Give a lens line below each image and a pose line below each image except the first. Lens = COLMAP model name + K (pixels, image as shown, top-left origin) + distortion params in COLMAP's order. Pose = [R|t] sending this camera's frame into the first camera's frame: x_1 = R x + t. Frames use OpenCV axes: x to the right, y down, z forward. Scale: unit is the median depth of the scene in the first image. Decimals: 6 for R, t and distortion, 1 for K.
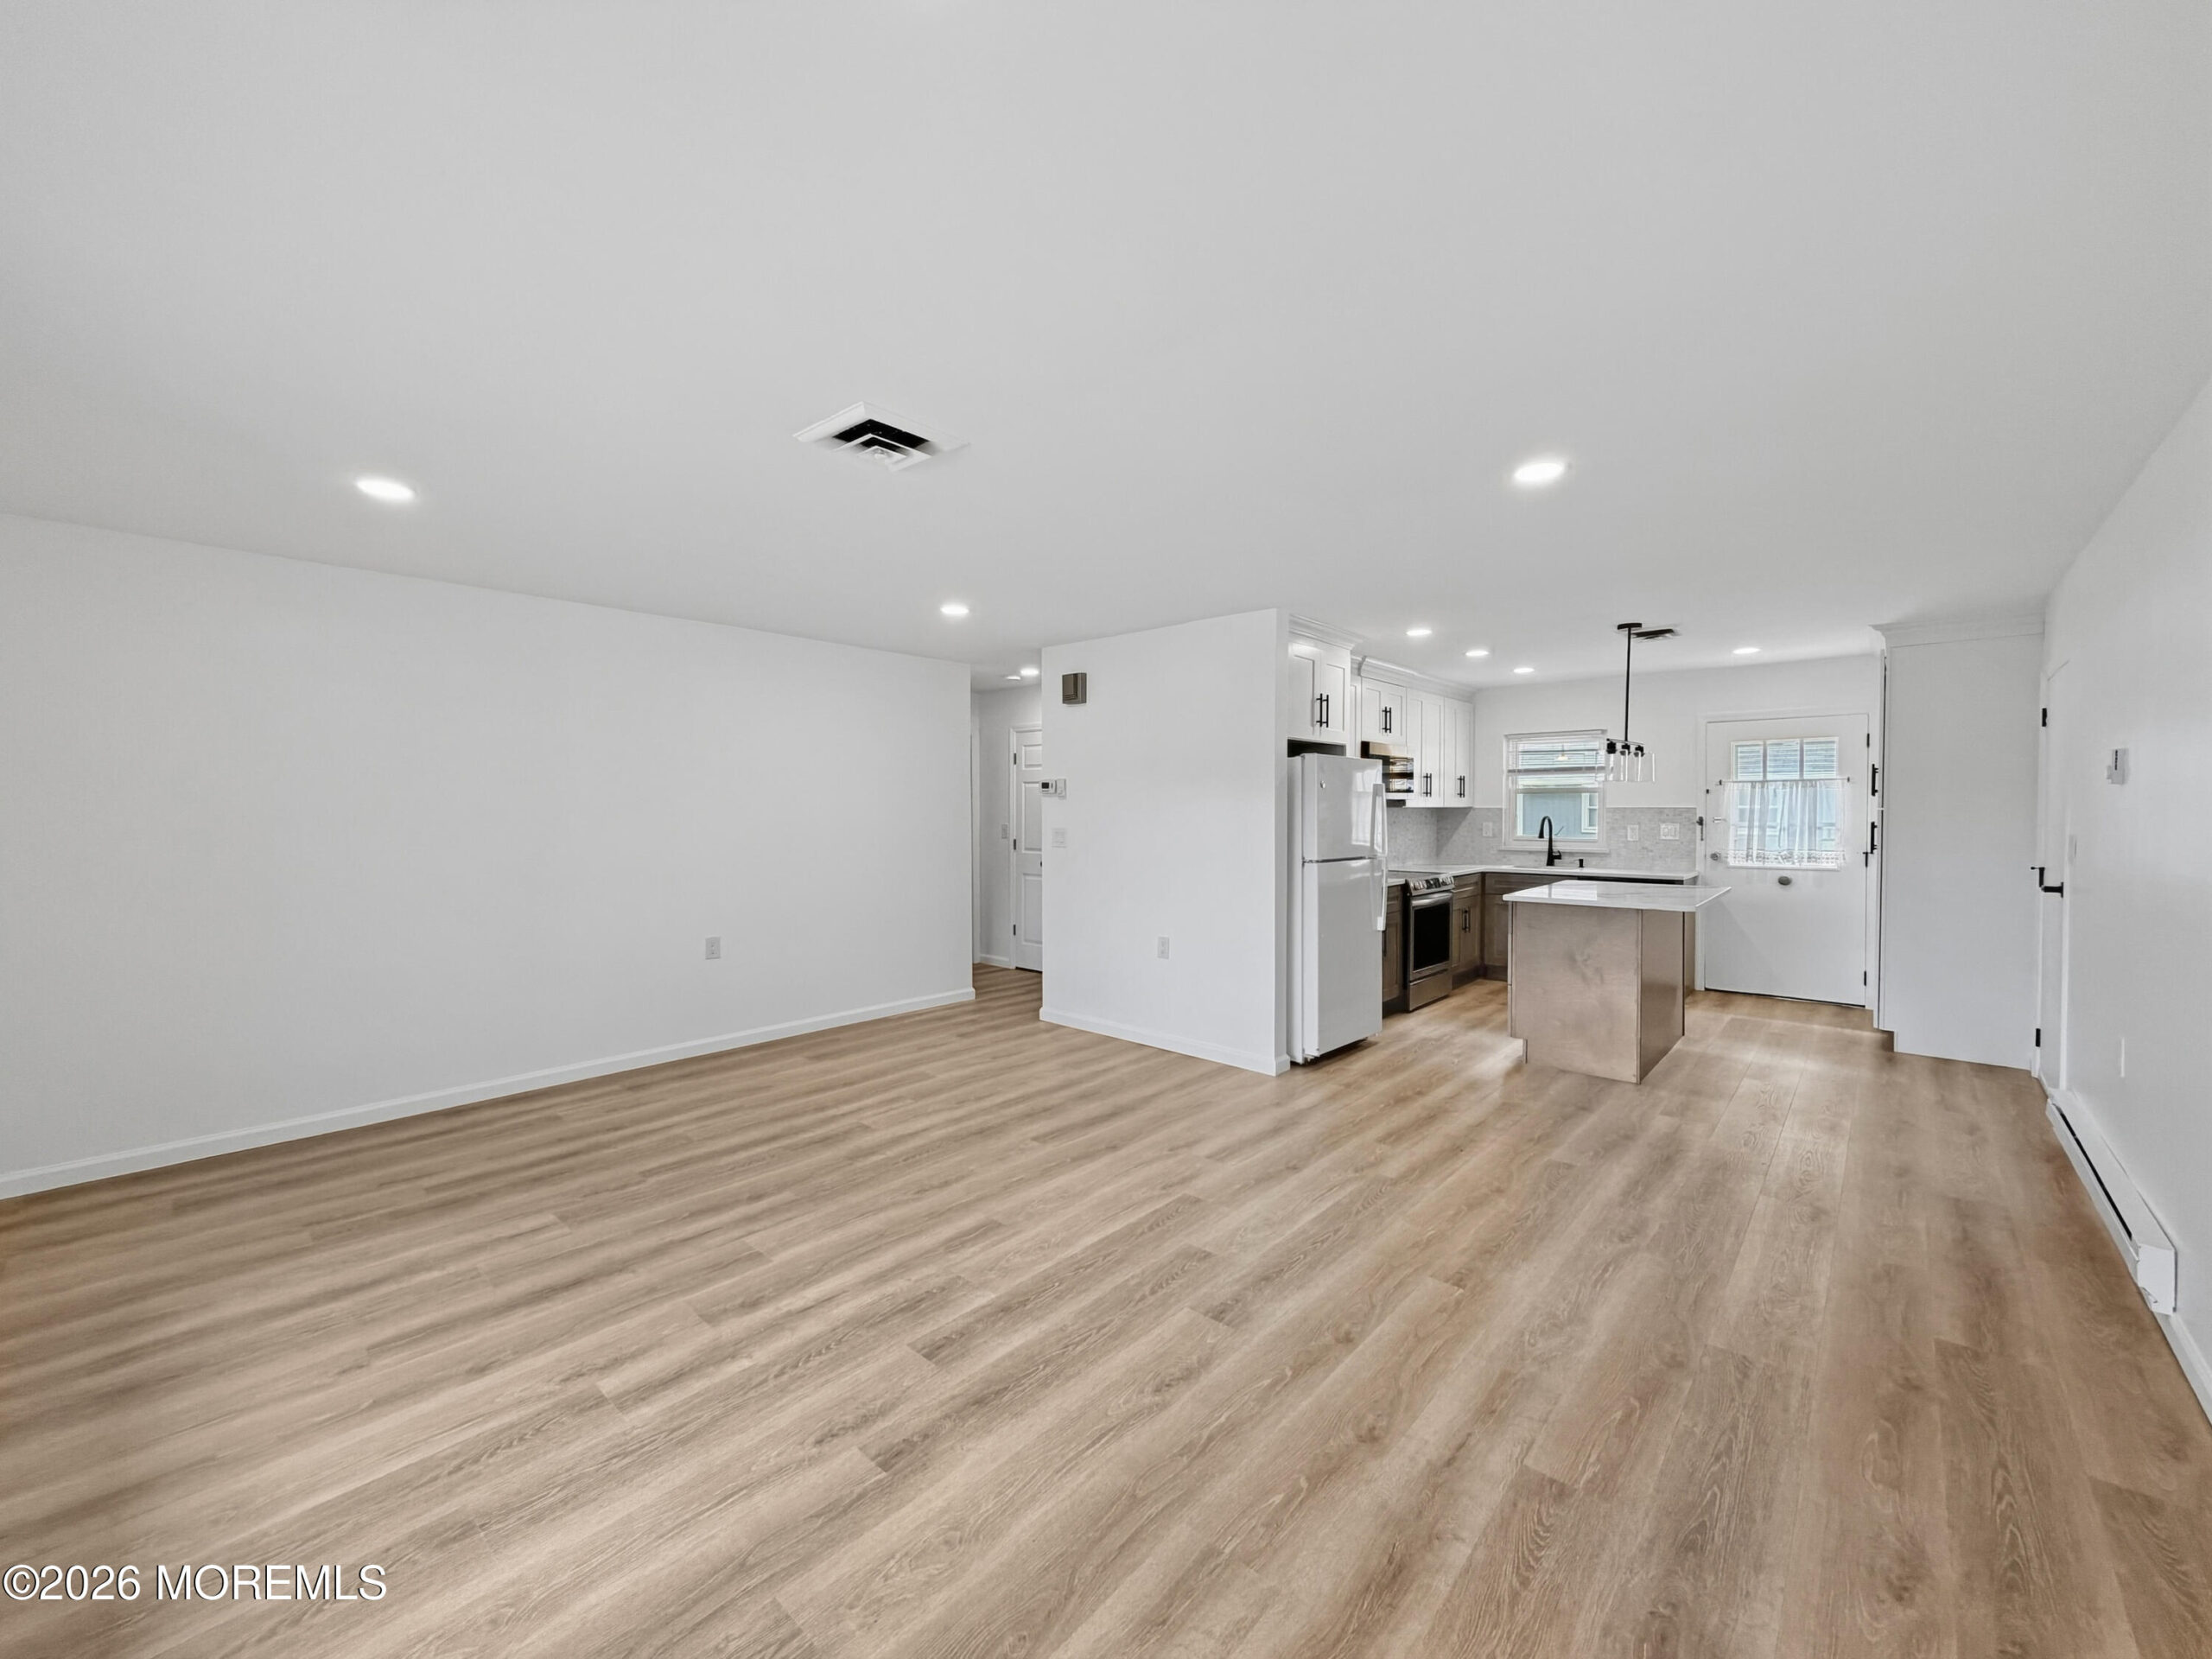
lens RADIAL K [[898.3, 0, 1115.5], [0, 898.3, 809.7], [0, 0, 1]] dist [0.004592, 0.000566]
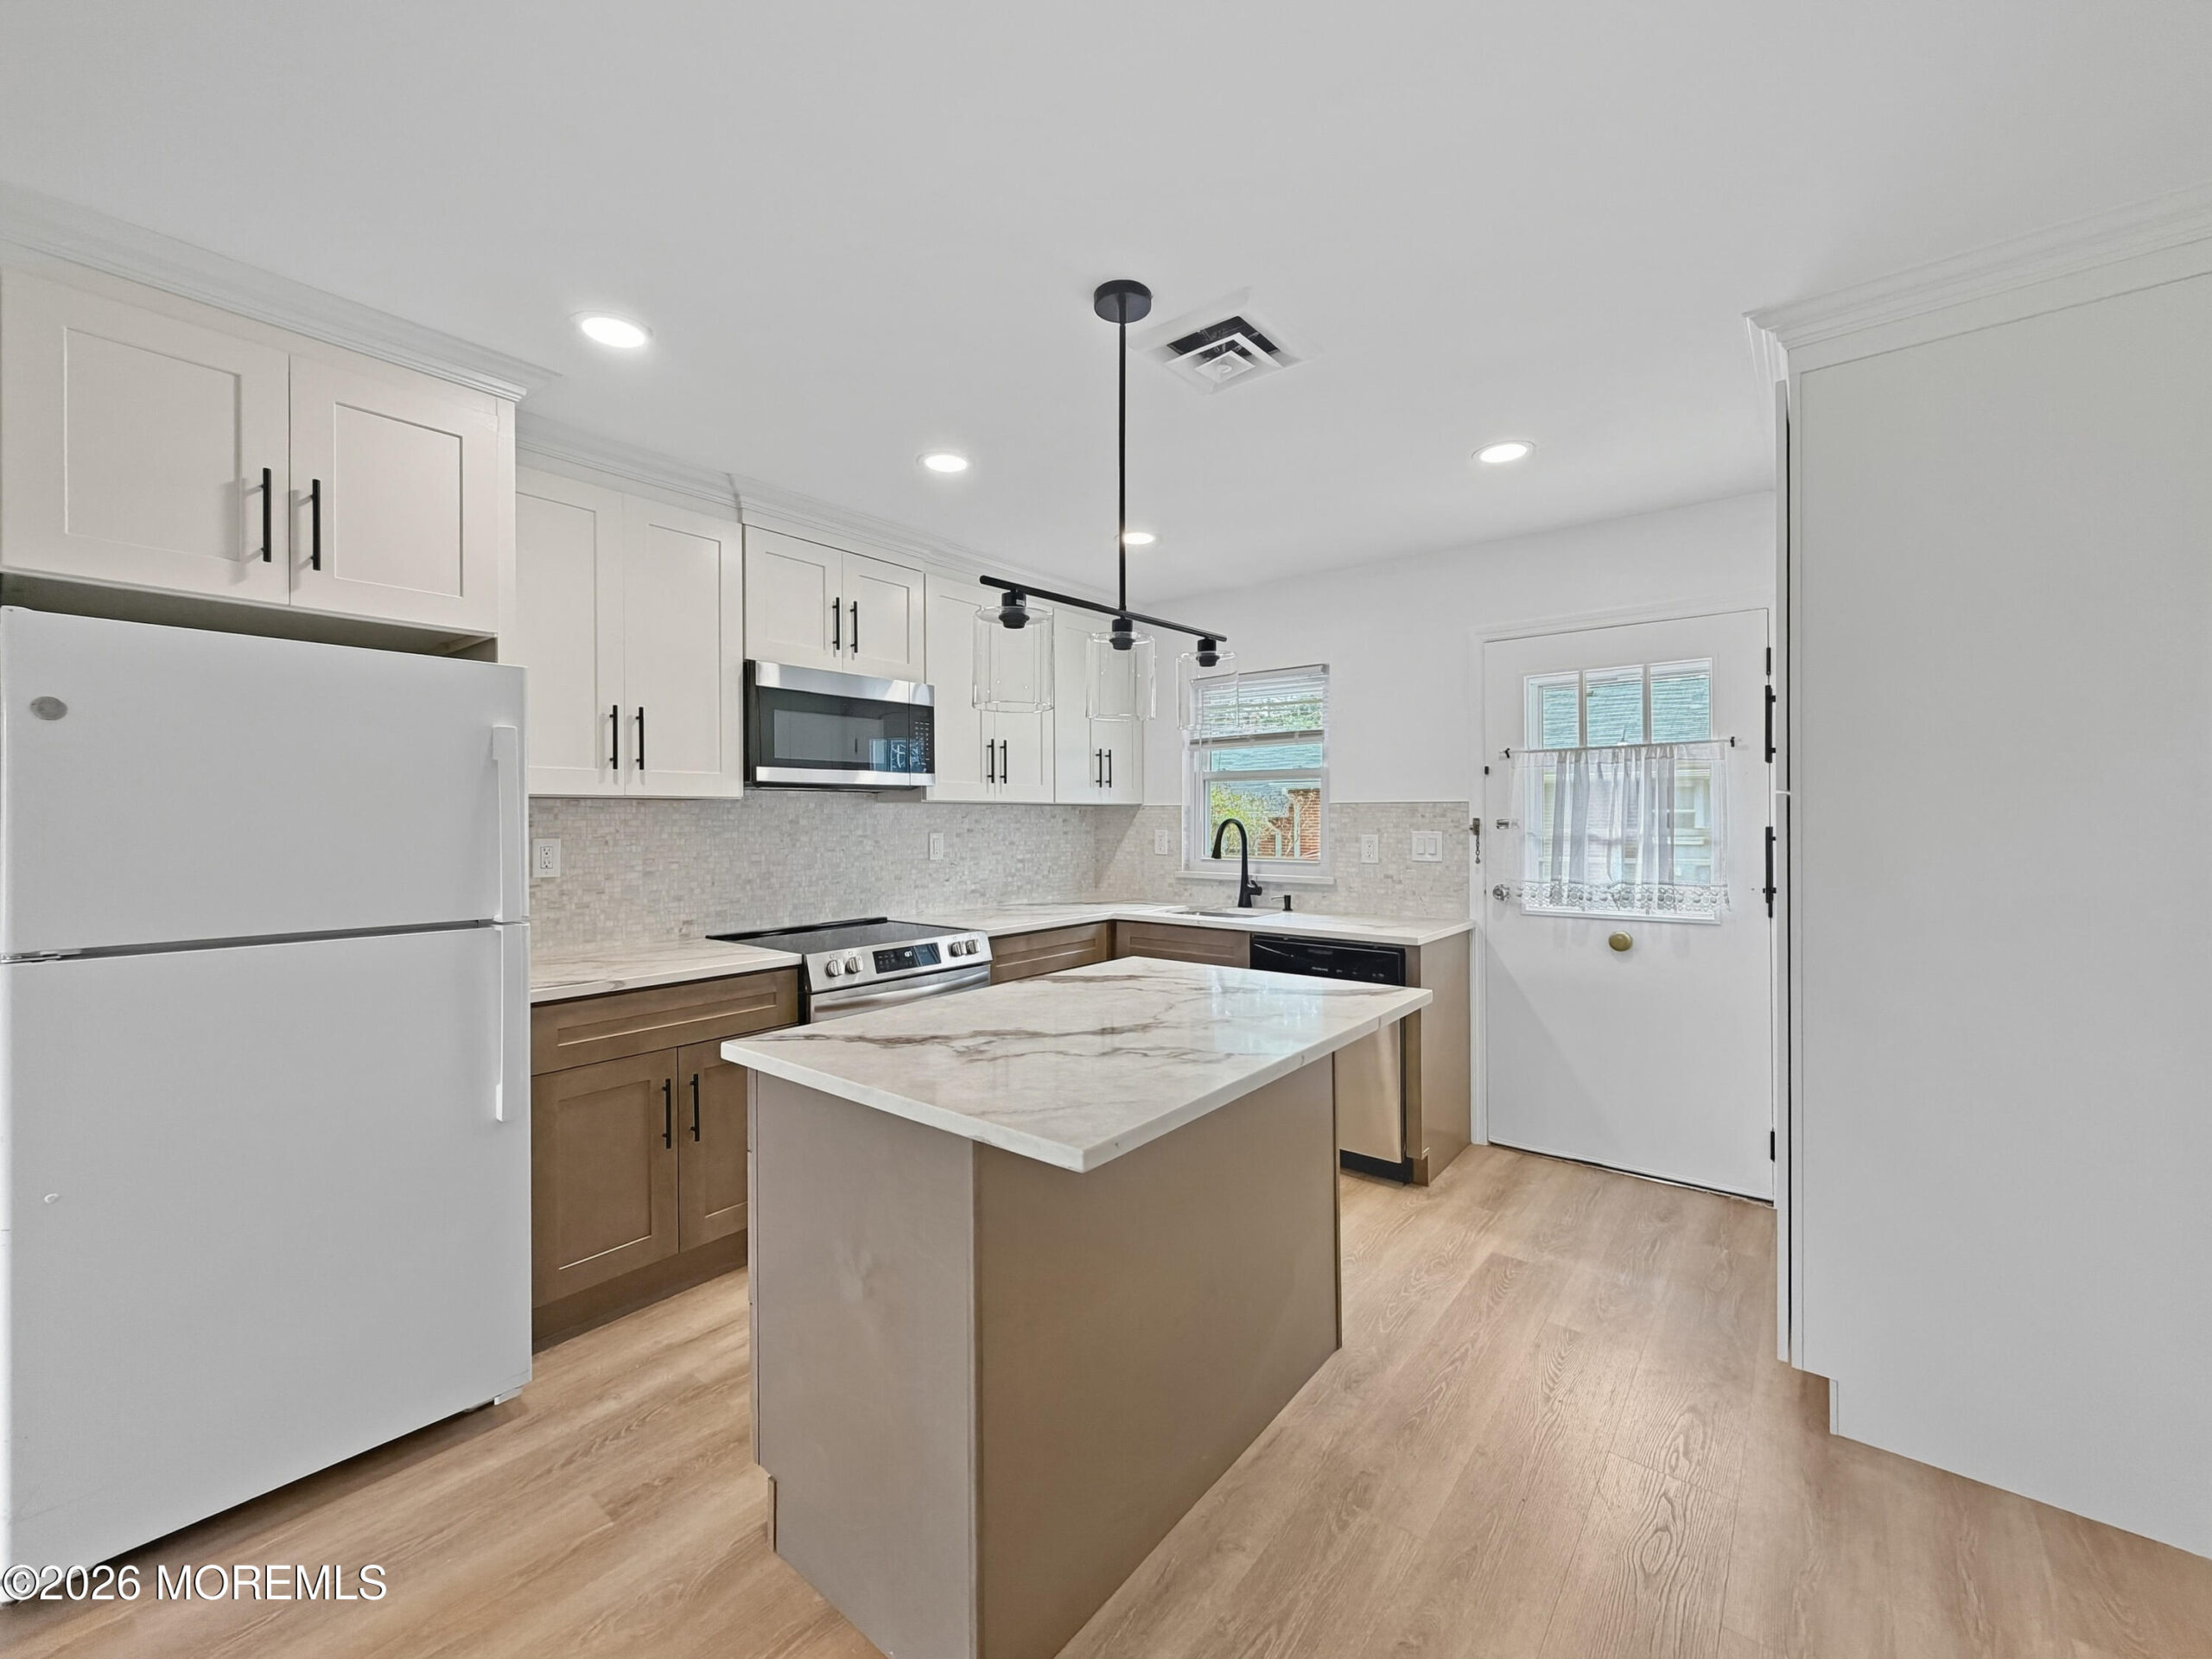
lens RADIAL K [[898.3, 0, 1083.3], [0, 898.3, 832.6], [0, 0, 1]] dist [0.004592, 0.000566]
pose [[0.999622, -0.001526, 0.027436, 0.401417], [0.001064, 0.999858, 0.016843, 0.006781], [-0.027458, -0.016807, 0.999482, 0.471587]]
